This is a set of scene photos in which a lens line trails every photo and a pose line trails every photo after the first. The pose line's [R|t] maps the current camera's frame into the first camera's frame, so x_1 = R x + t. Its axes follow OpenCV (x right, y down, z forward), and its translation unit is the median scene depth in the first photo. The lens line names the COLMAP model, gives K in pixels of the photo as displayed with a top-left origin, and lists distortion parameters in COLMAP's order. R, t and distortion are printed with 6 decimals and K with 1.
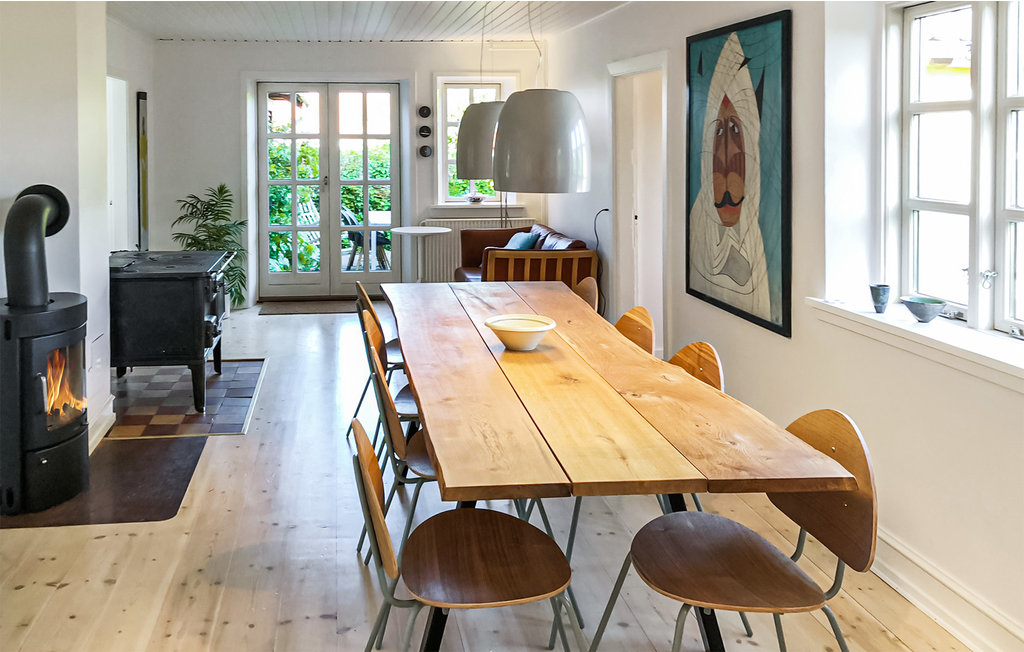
lens RADIAL K [[1005.3, 0, 480.9], [0, 1005.3, 323.8], [0, 0, 1]] dist [0.008013, -0.003643]
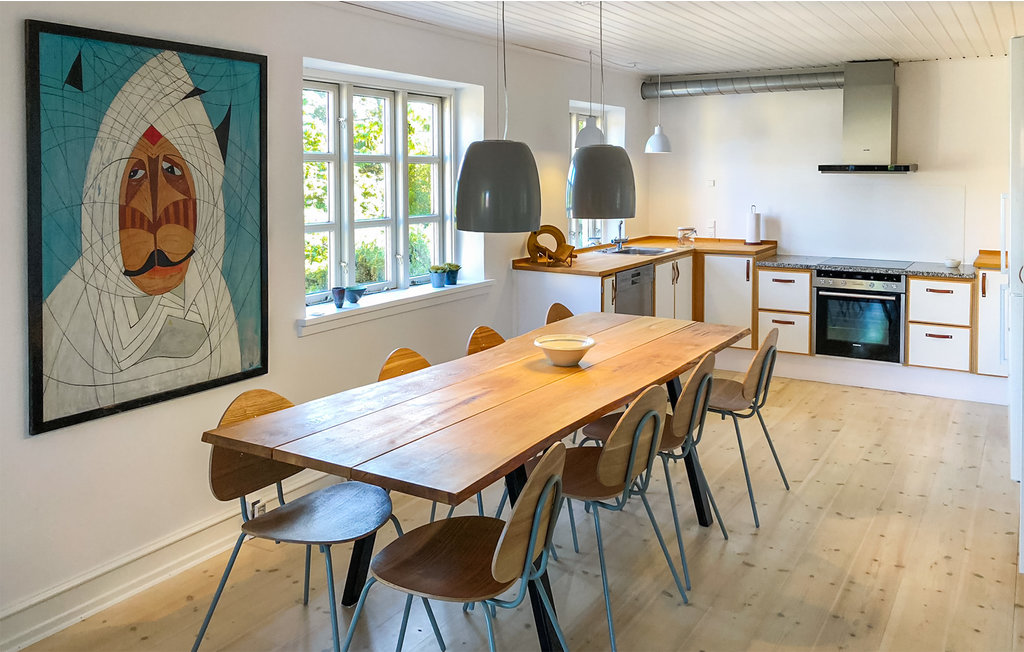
lens RADIAL K [[1005.3, 0, 480.9], [0, 1005.3, 323.8], [0, 0, 1]] dist [0.008013, -0.003643]
pose [[-0.808992, -0.087197, 0.581316, -0.442596], [0.107271, 0.950430, 0.291848, -0.295885], [-0.577949, 0.298461, -0.759537, 1.559173]]
